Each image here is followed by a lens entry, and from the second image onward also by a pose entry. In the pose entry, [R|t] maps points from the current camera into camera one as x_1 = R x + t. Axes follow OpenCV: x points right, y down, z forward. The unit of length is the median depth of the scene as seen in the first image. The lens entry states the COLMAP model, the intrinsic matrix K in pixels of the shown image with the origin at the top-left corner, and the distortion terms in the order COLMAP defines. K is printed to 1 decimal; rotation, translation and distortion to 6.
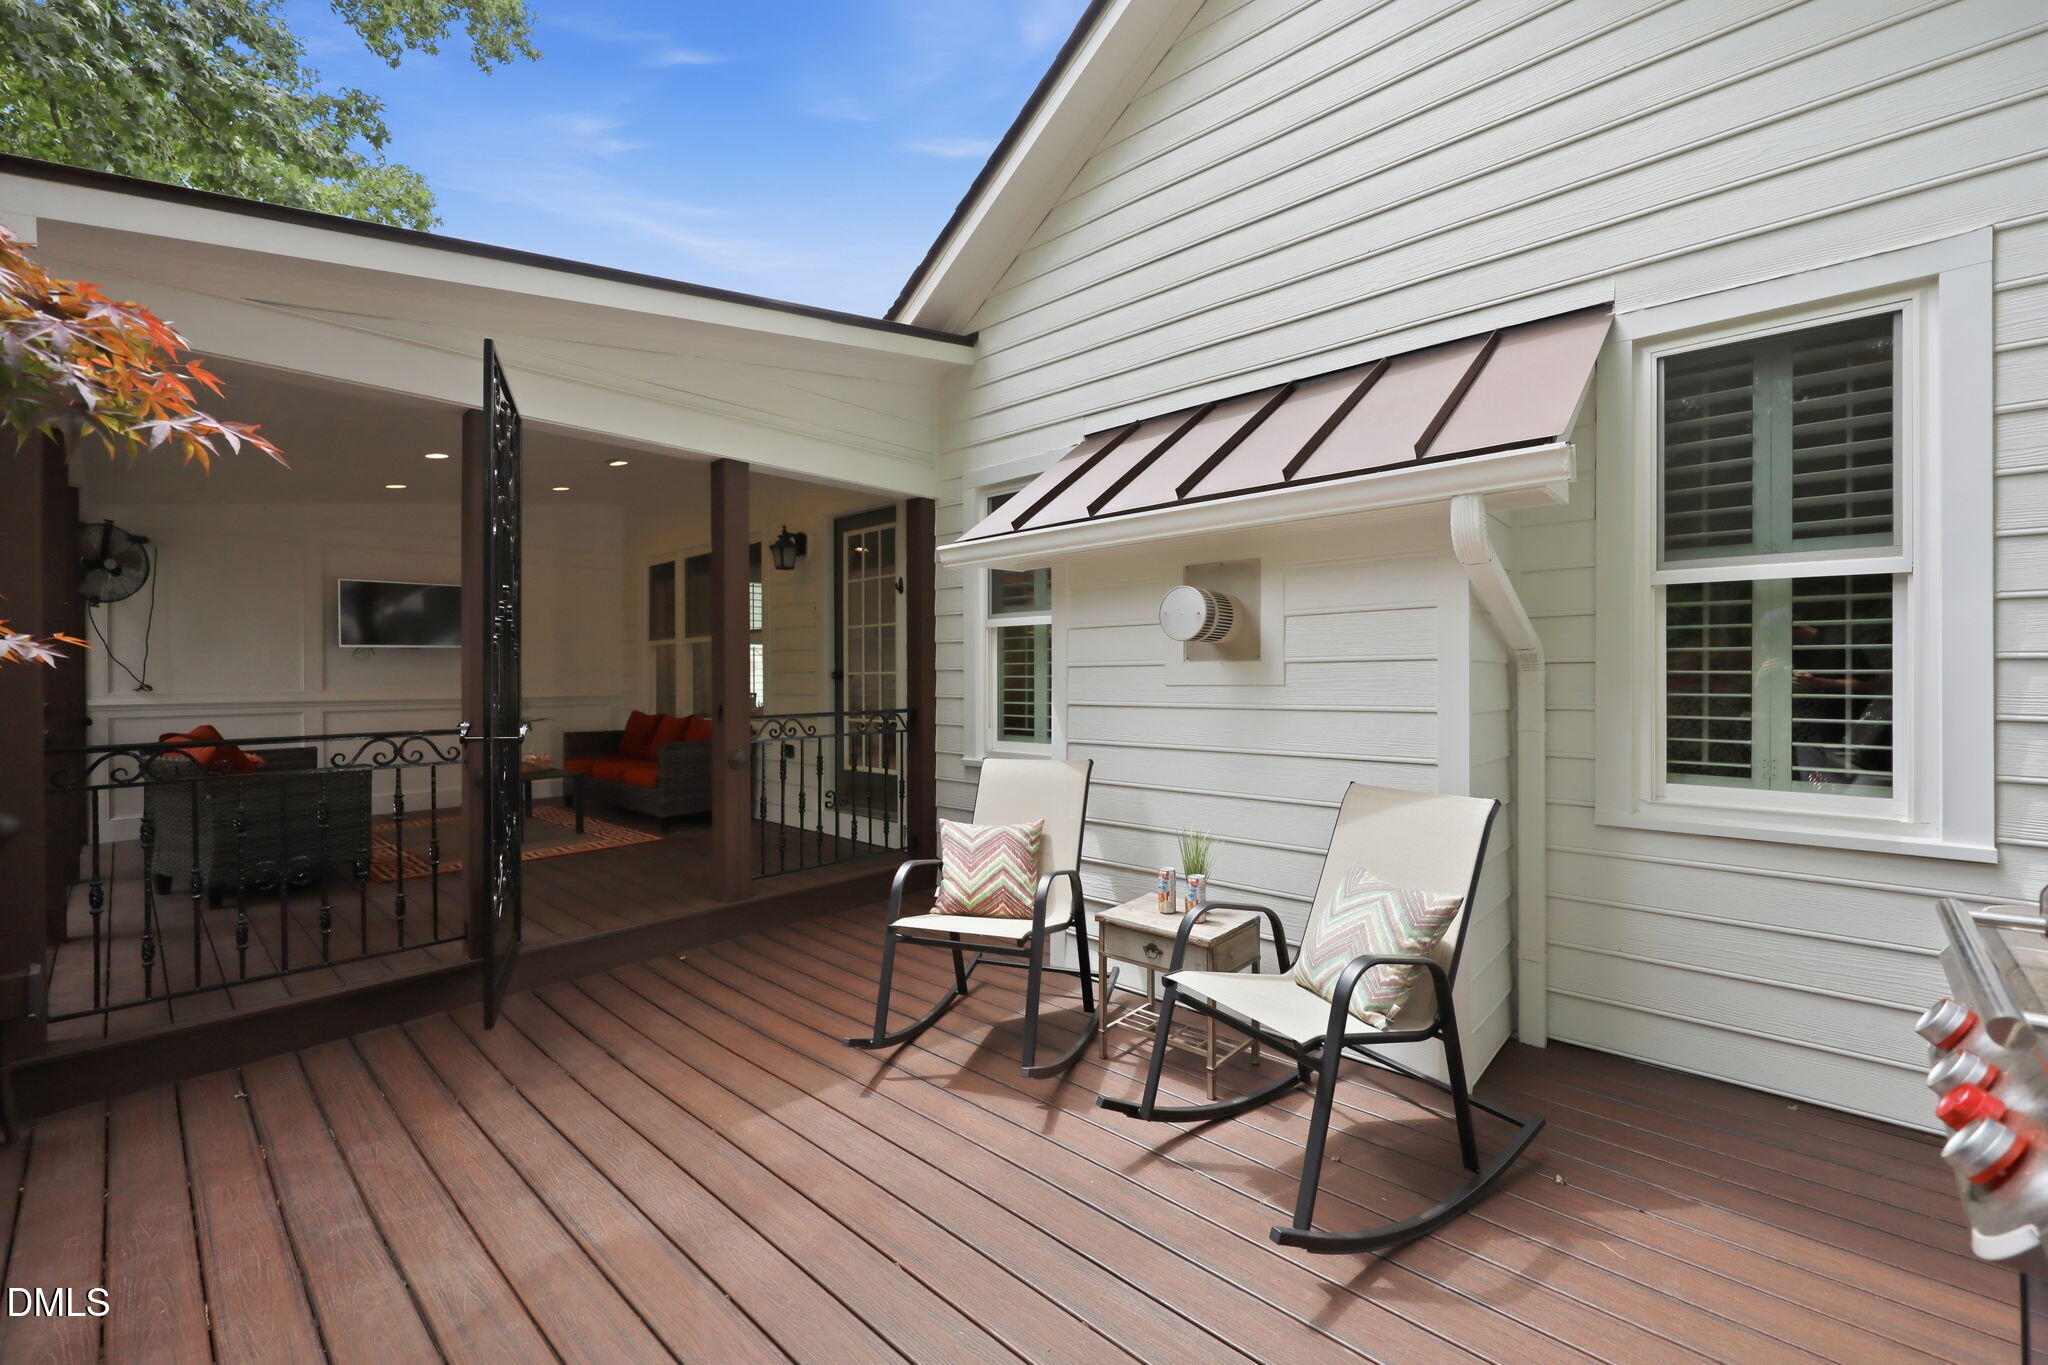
lens RADIAL K [[834.8, 0, 1034.1], [0, 834.8, 673.3], [0, 0, 1]] dist [0.001967, -0.000848]
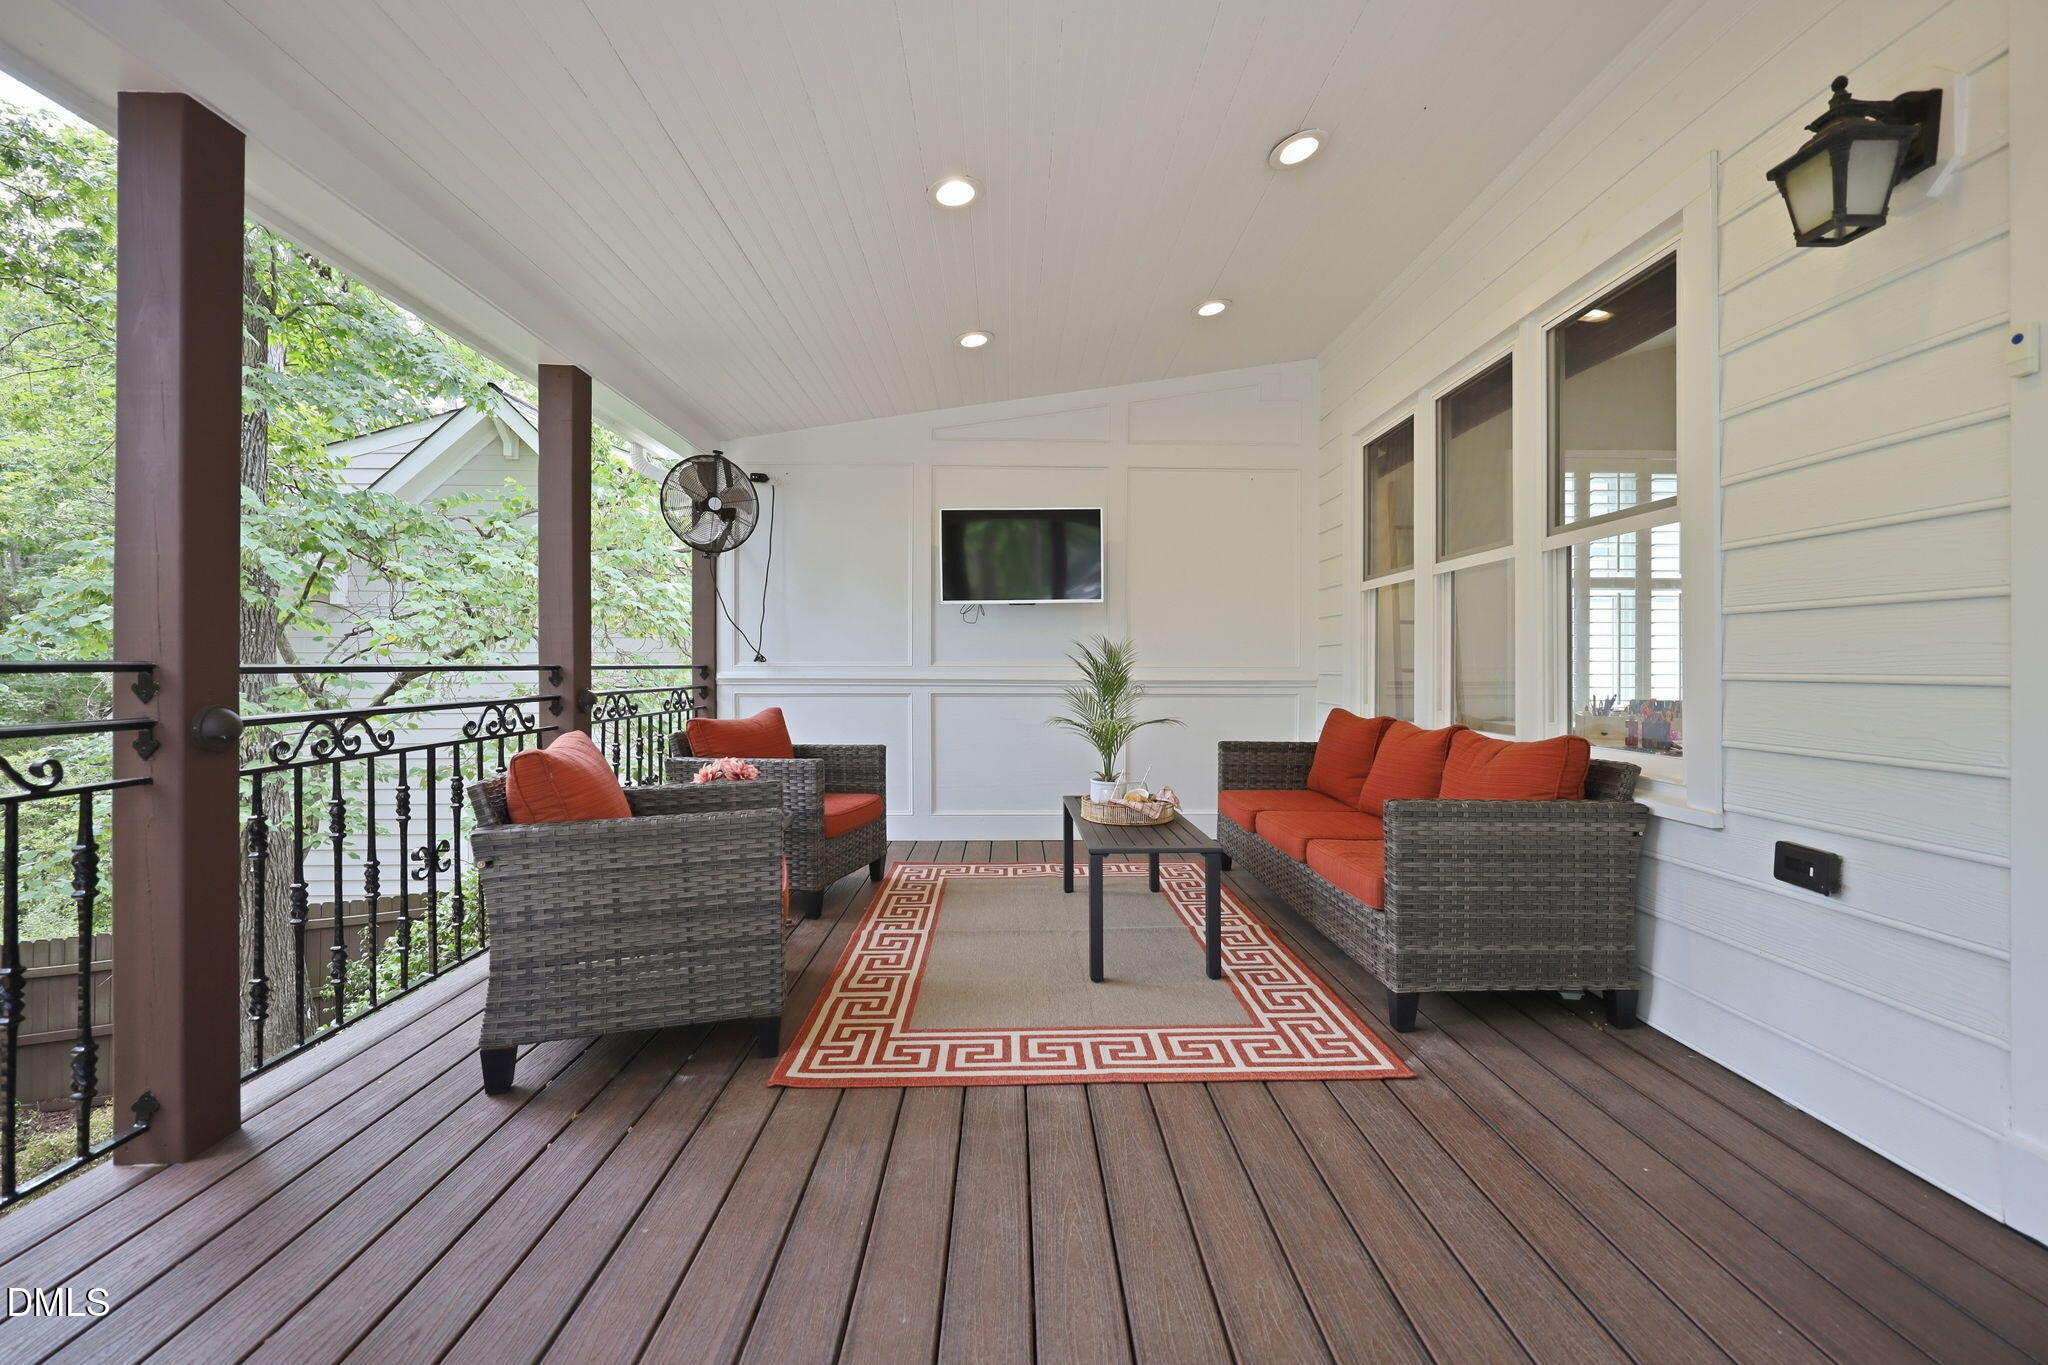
lens RADIAL K [[834.8, 0, 1043.0], [0, 834.8, 662.1], [0, 0, 1]] dist [0.001967, -0.000848]
pose [[0.692254, 0.010072, -0.721583, -0.239558], [-0.004906, 0.999945, 0.009251, 0.010549], [0.721637, -0.002864, 0.692266, 0.533734]]
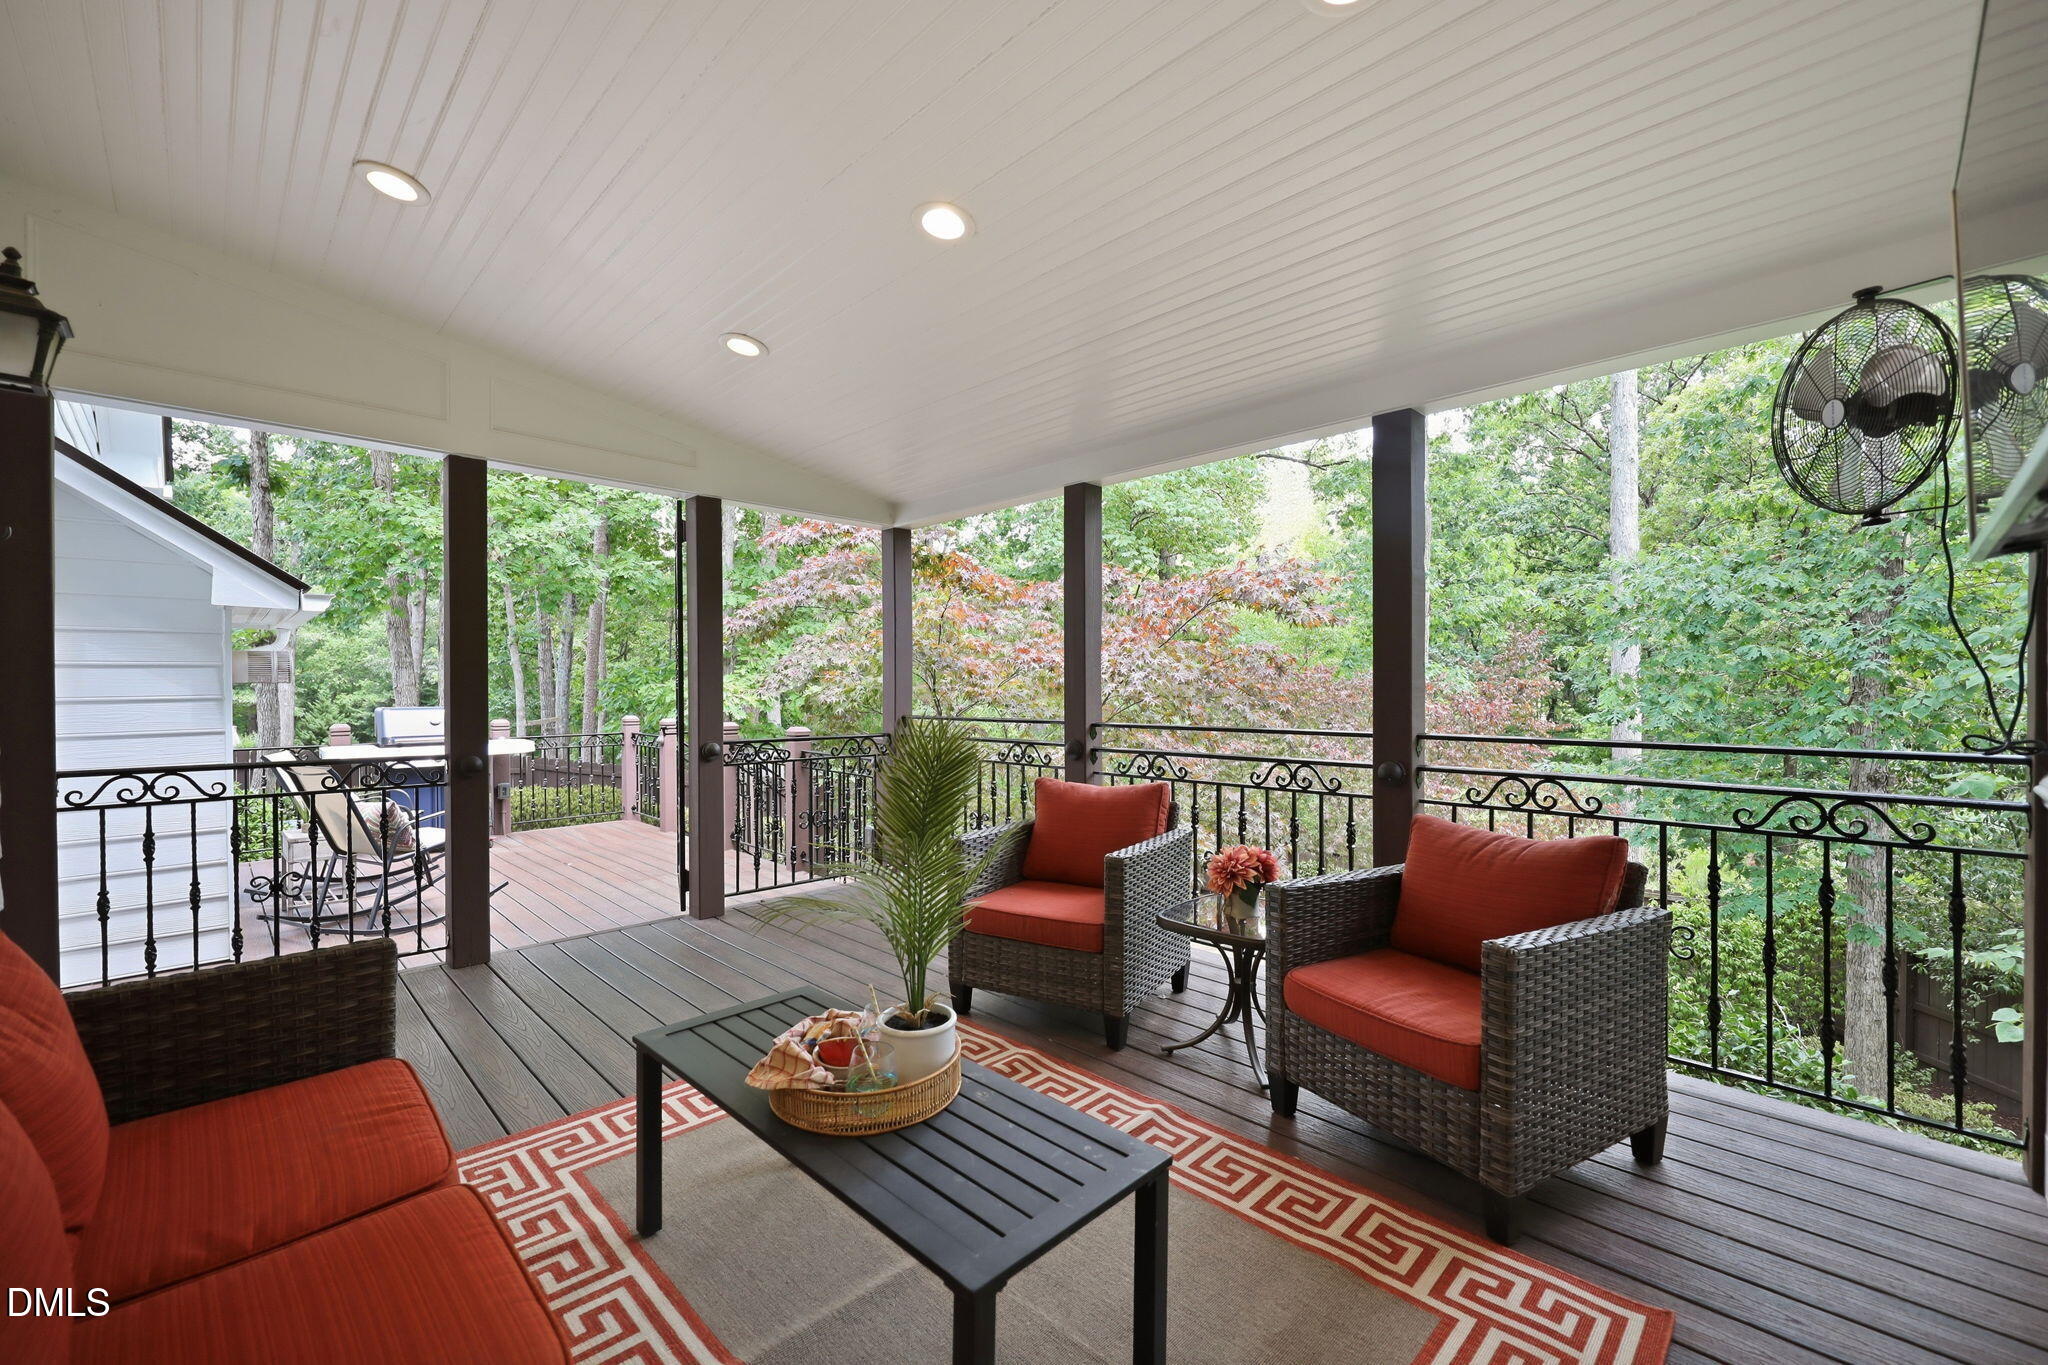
lens RADIAL K [[834.8, 0, 1040.4], [0, 834.8, 690.7], [0, 0, 1]] dist [0.001967, -0.000848]
pose [[-0.998907, 0.011458, 0.045320, -0.682299], [0.011674, 0.999922, 0.004507, -0.014369], [-0.045265, 0.005031, -0.998962, 1.248964]]
